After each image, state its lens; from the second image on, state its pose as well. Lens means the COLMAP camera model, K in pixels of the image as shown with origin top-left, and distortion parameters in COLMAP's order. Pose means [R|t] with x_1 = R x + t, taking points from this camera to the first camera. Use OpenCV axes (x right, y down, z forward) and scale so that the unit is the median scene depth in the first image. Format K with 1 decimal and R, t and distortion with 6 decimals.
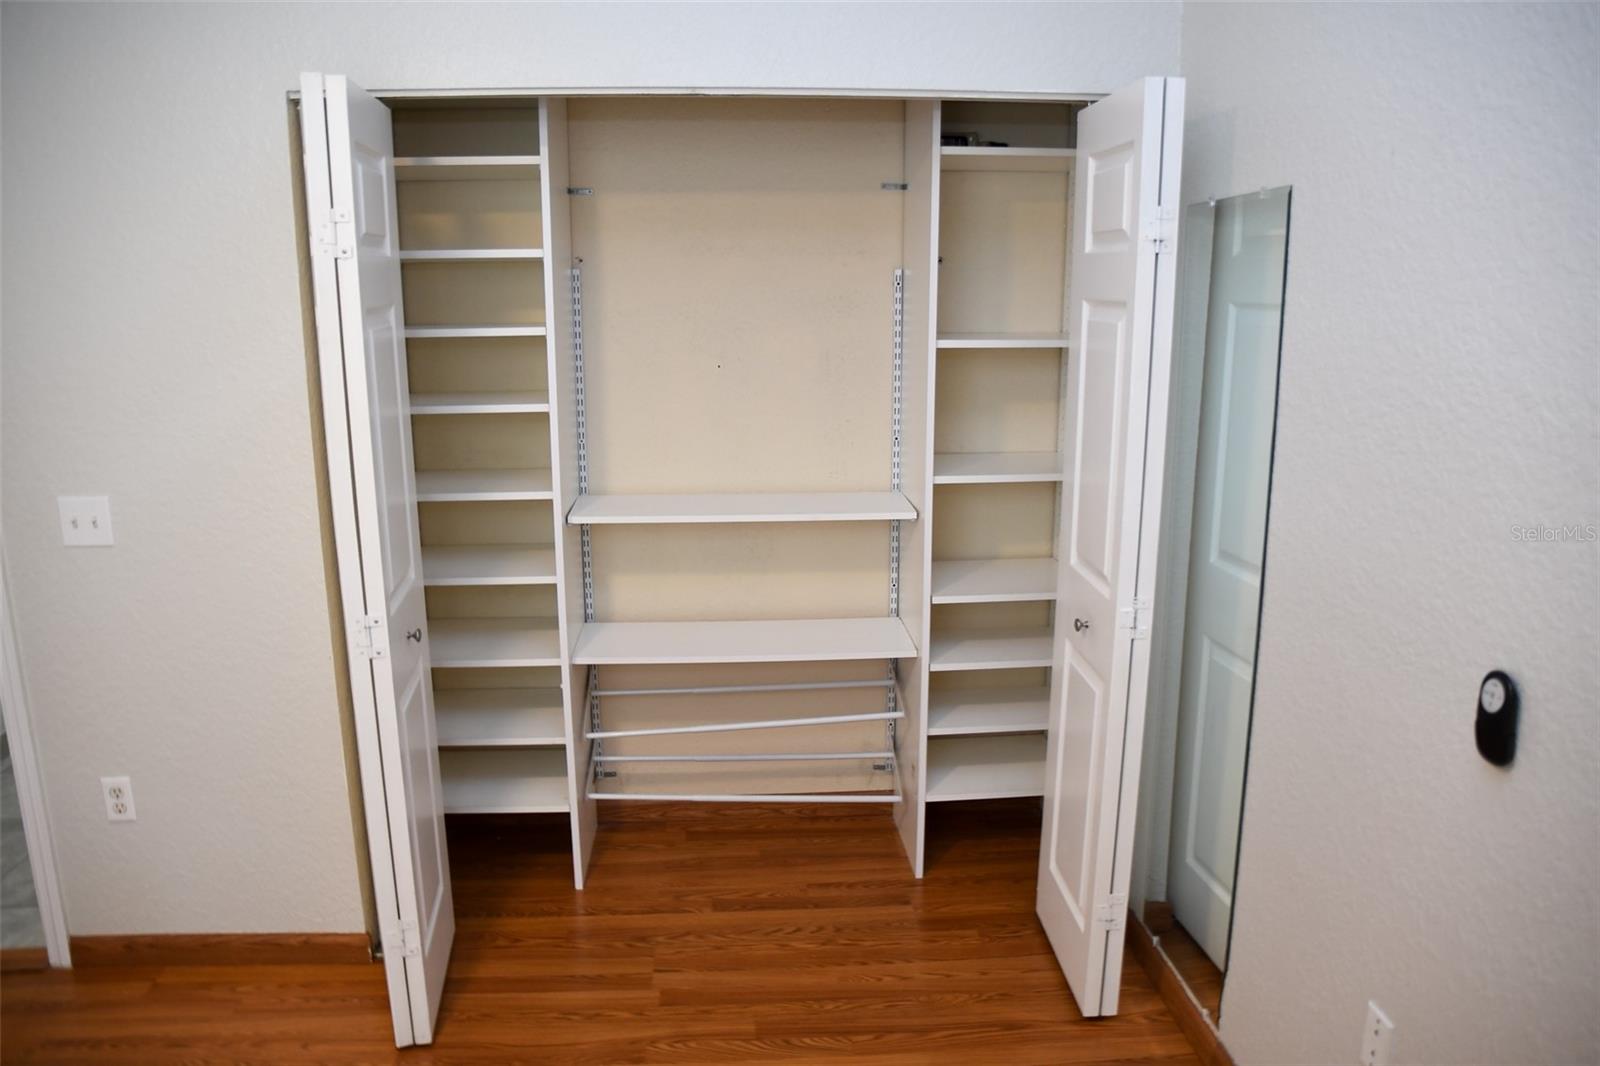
lens RADIAL K [[1120.0, 0, 812.3], [0, 1120.0, 532.6], [0, 0, 1]] dist [-0.134127, 0.074942]
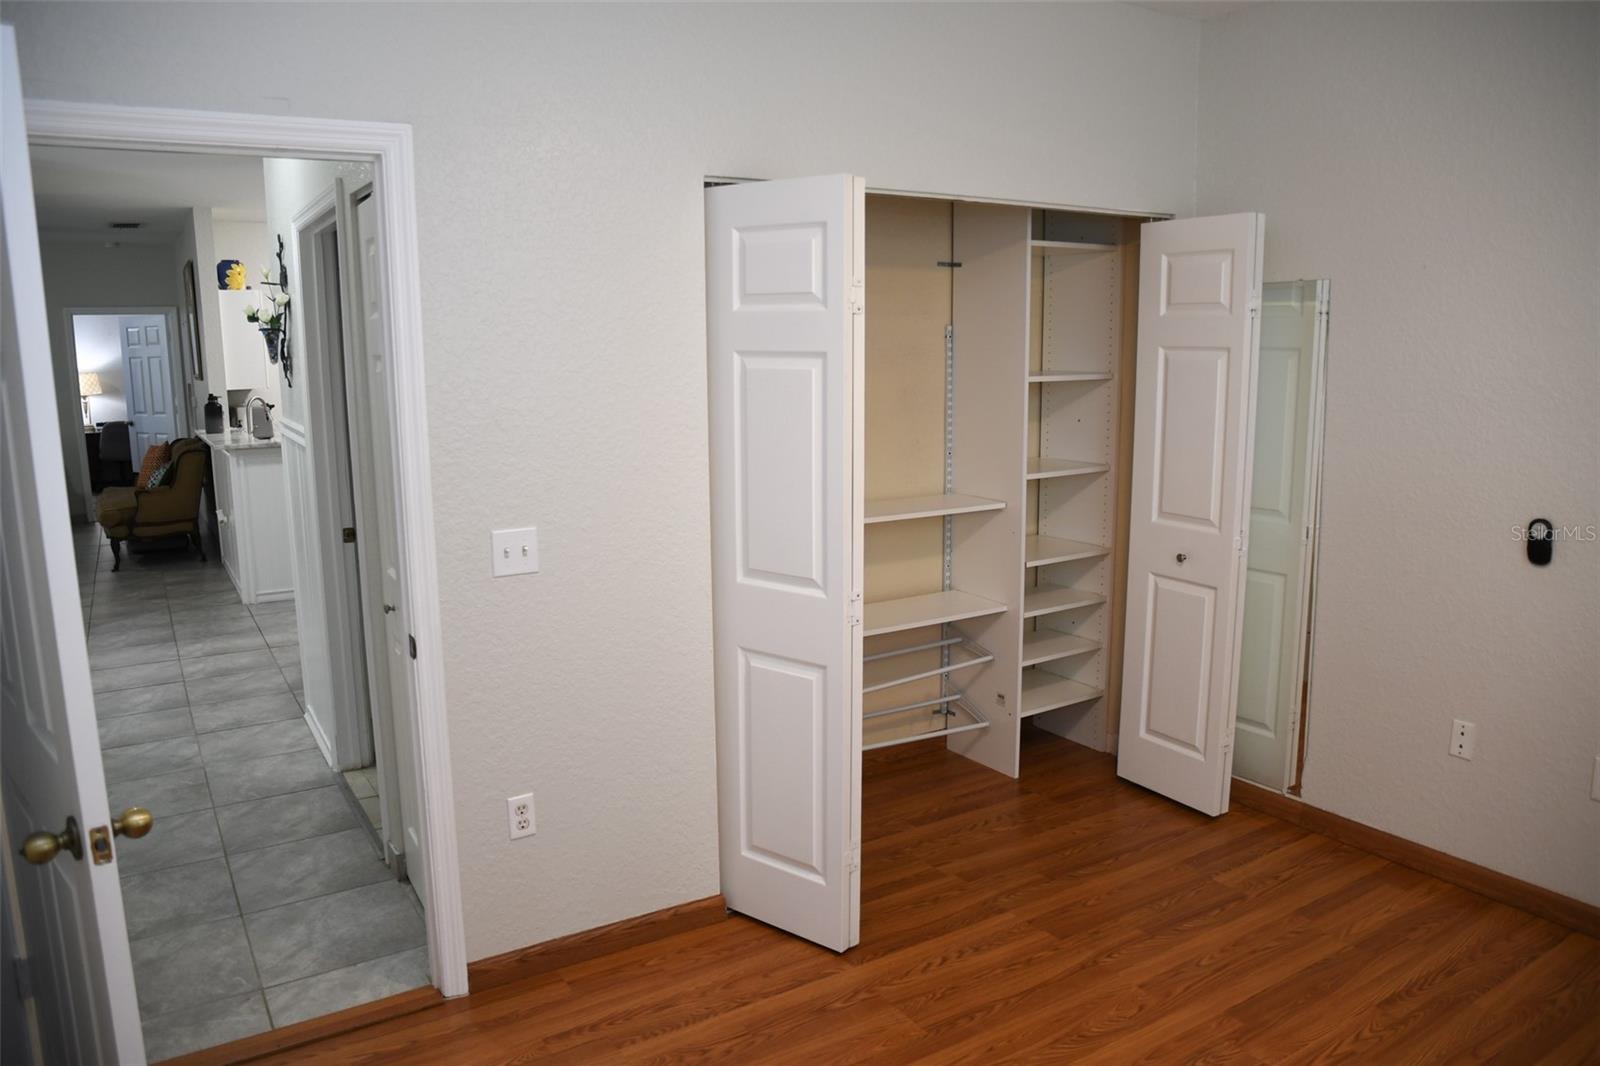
lens RADIAL K [[1125.4, 0, 800.0], [0, 1125.4, 533.0], [0, 0, 1]] dist [-0.112208, -0.000457]
pose [[0.886748, -0.086088, 0.454165, -0.854084], [0.108445, 0.993828, -0.023356, 0.026155], [-0.449351, 0.069963, 0.890611, -0.118505]]
